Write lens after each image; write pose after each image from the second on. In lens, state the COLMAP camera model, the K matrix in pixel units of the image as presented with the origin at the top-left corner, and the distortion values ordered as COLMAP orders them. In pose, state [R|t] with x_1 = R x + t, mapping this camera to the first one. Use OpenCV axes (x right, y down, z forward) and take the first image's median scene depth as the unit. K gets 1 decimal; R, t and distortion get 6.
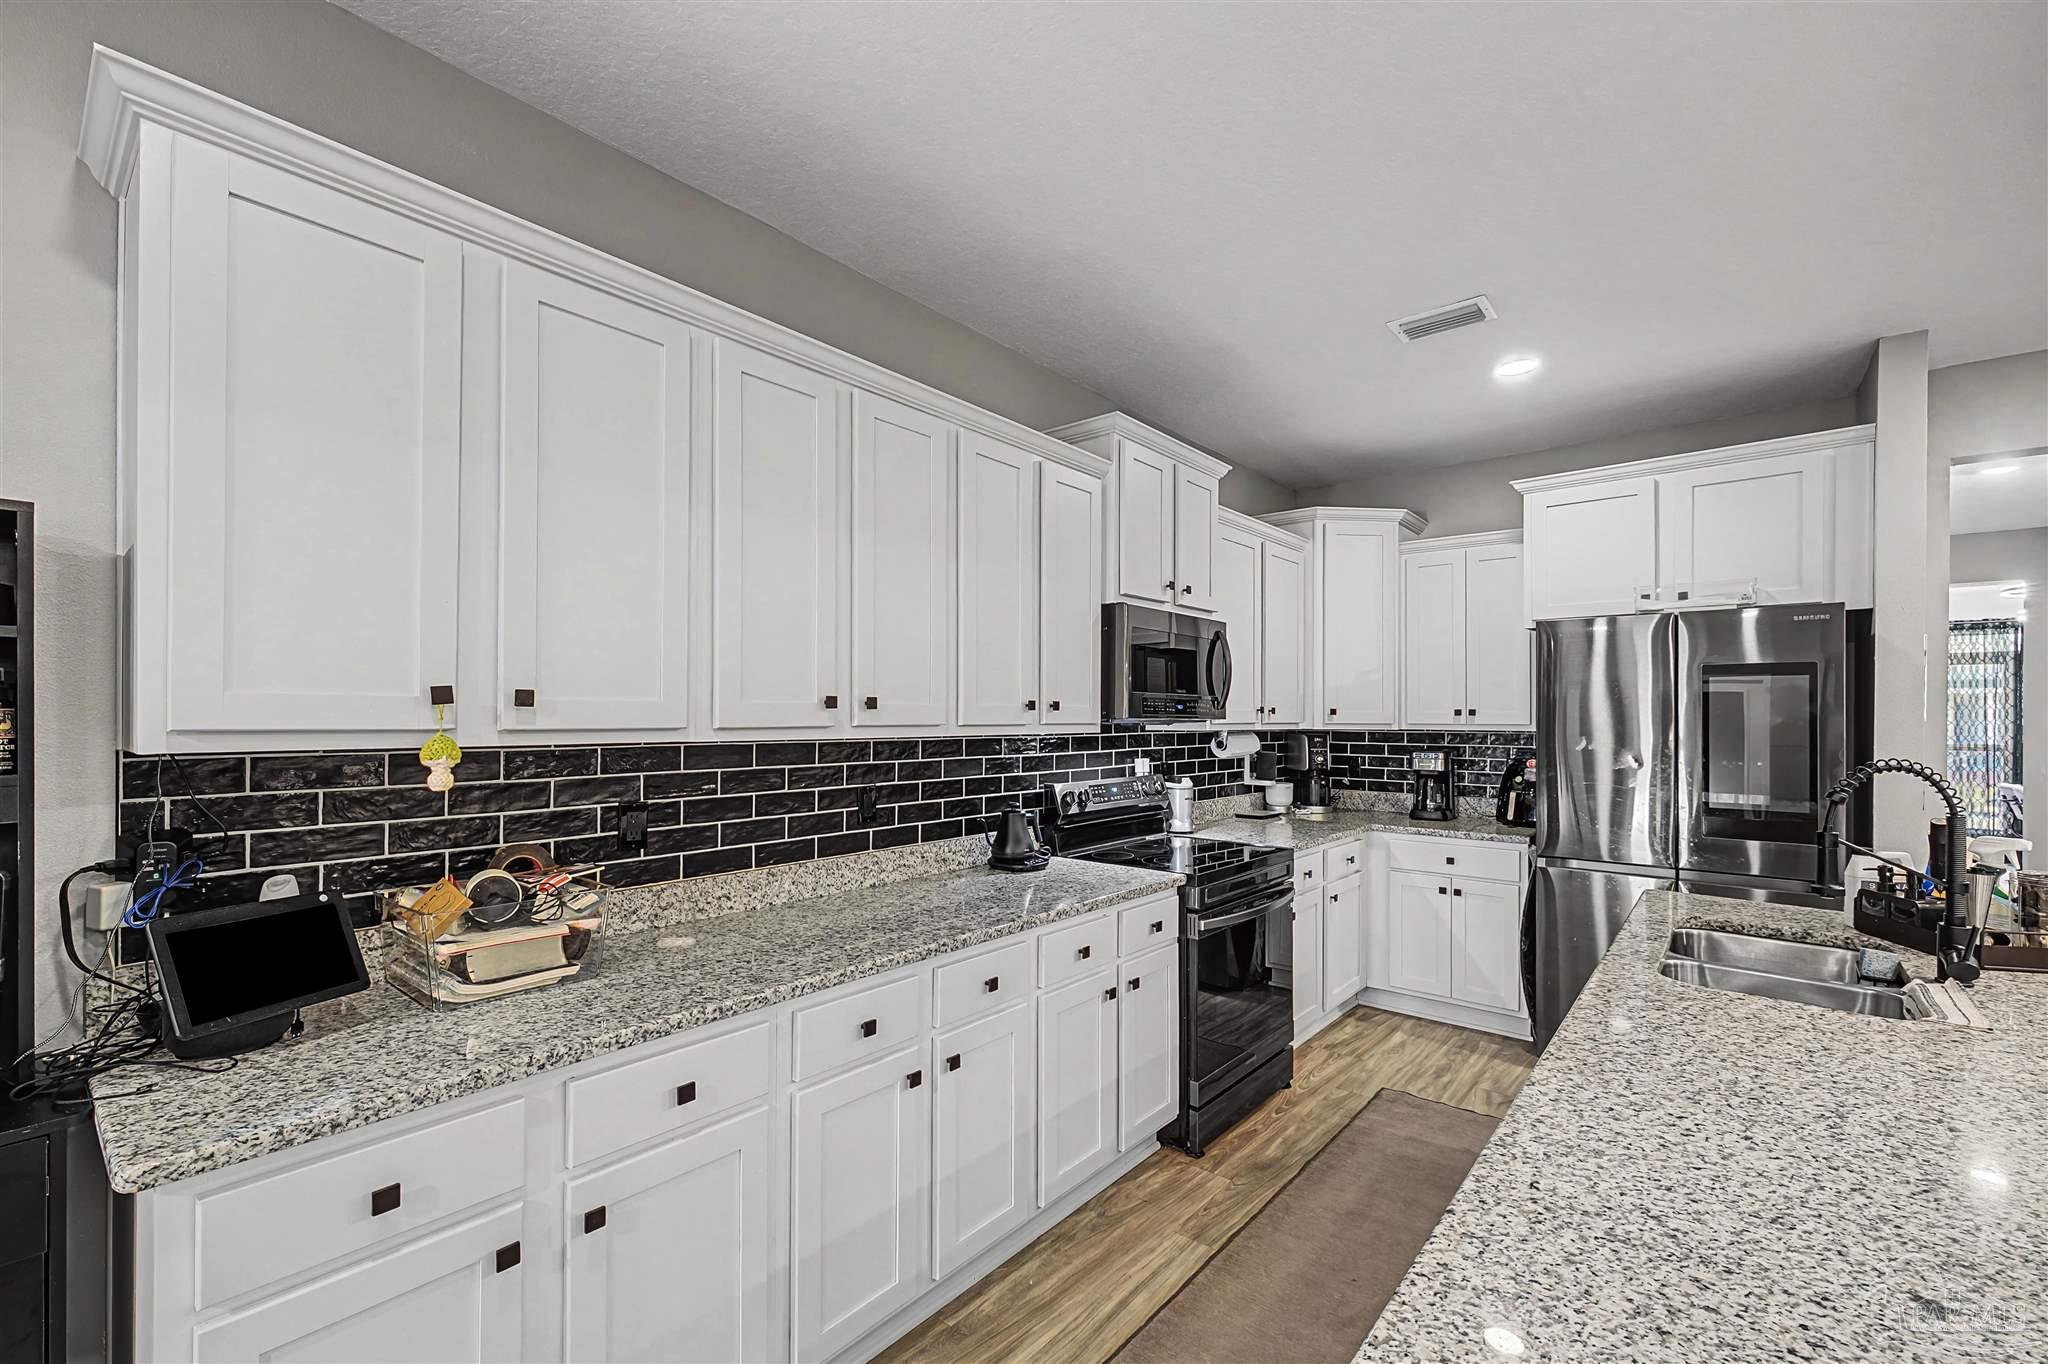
lens RADIAL K [[859.2, 0, 1027.1], [0, 859.2, 712.1], [0, 0, 1]] dist [0.006197, -0.001547]
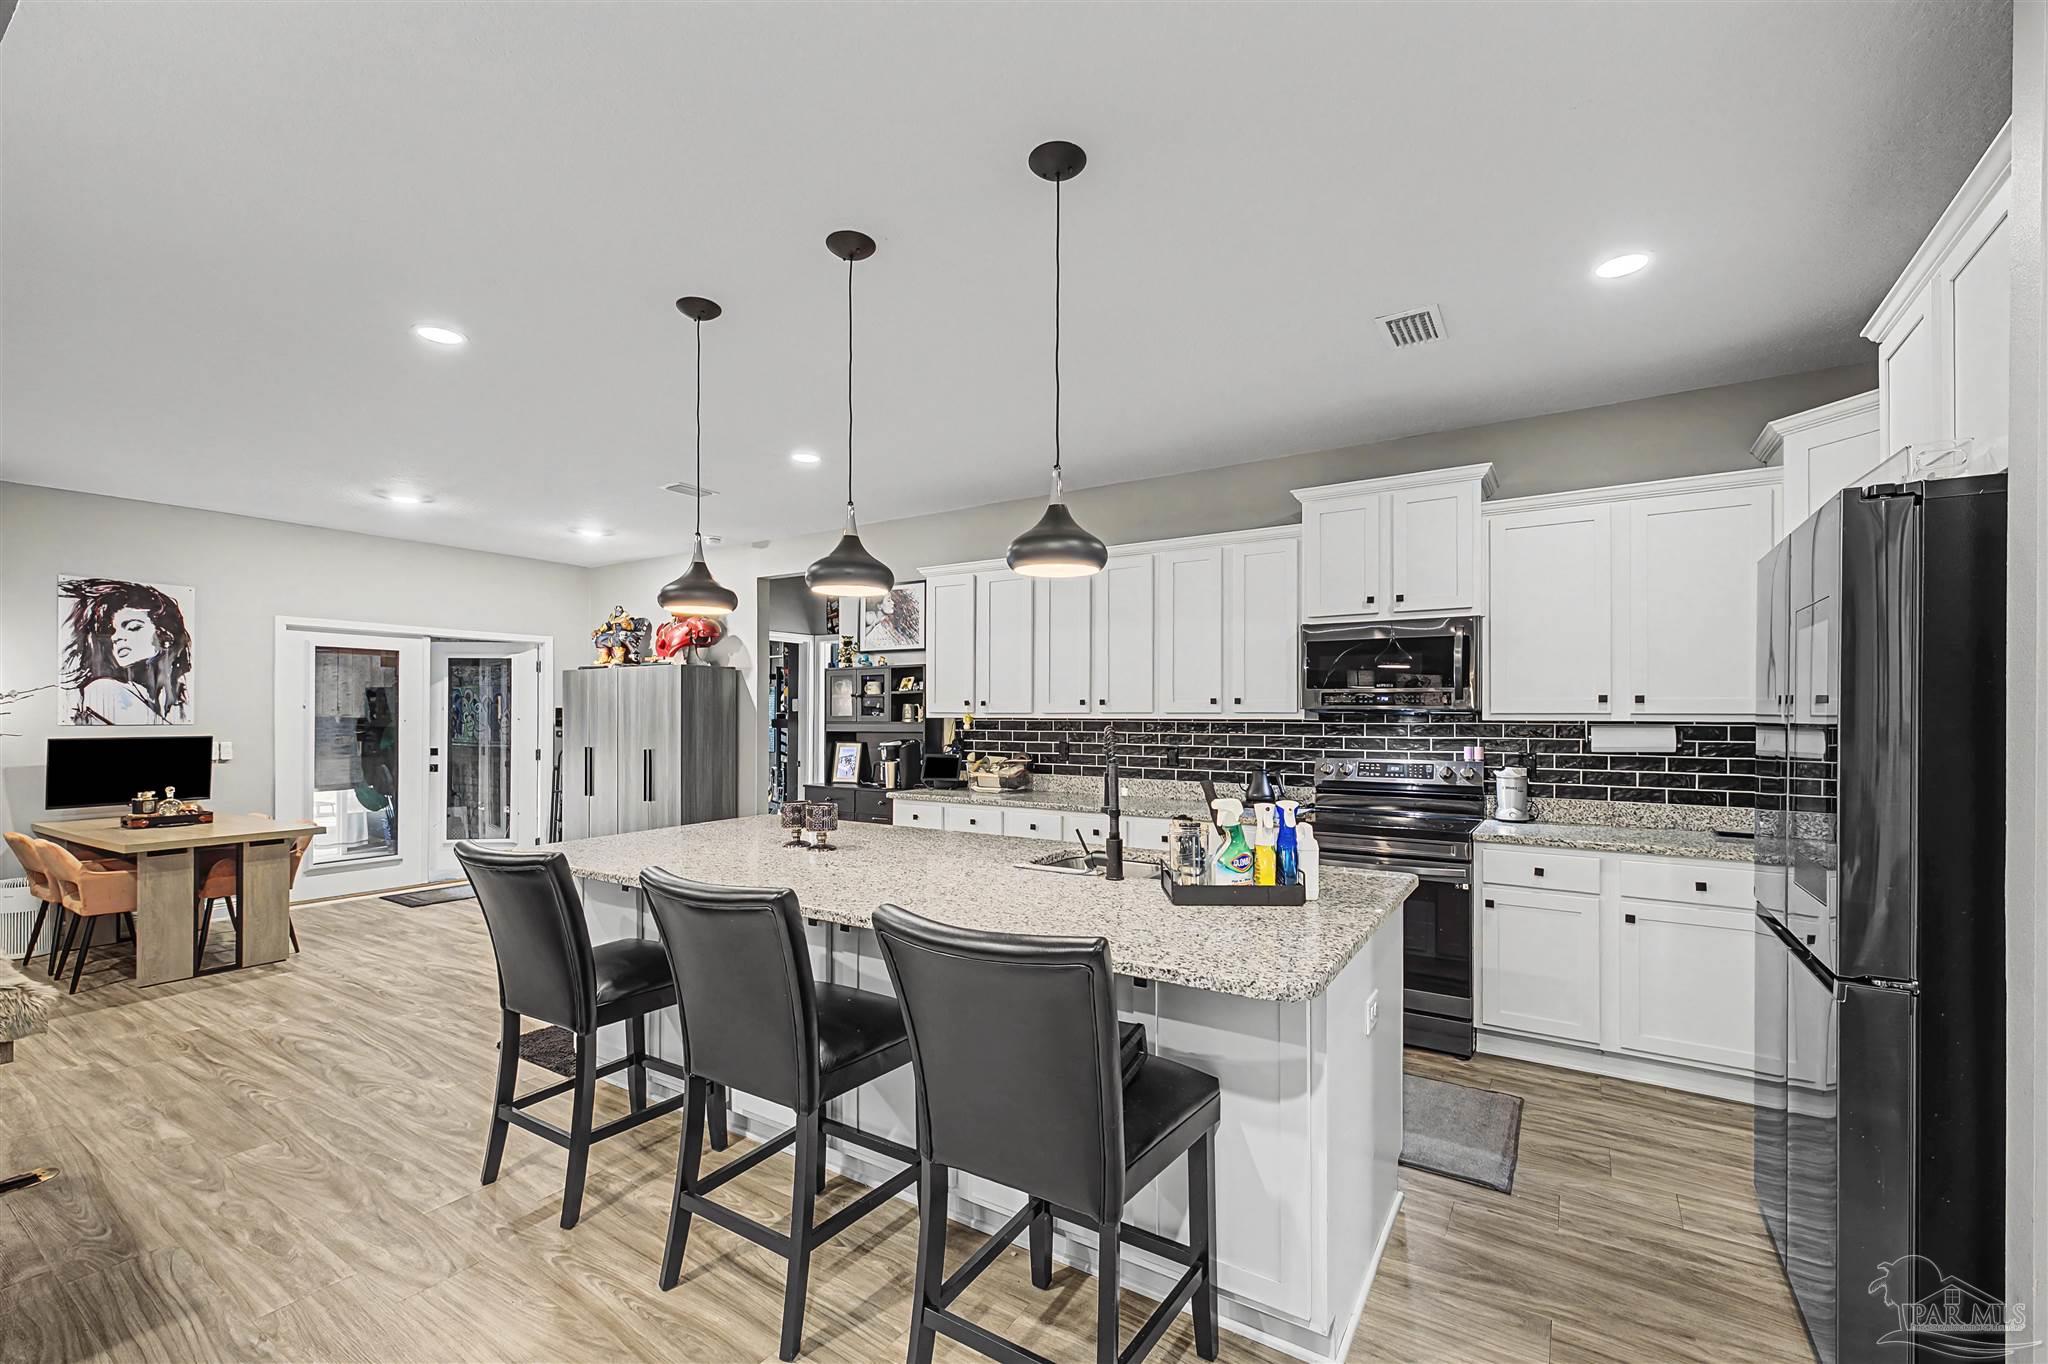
lens RADIAL K [[859.2, 0, 1017.5], [0, 859.2, 716.6], [0, 0, 1]] dist [0.006197, -0.001547]
pose [[0.119632, -0.001377, -0.992817, 1.462143], [0.002544, 0.999996, -0.001080, 0.020829], [0.992815, -0.002397, 0.119635, 0.388871]]
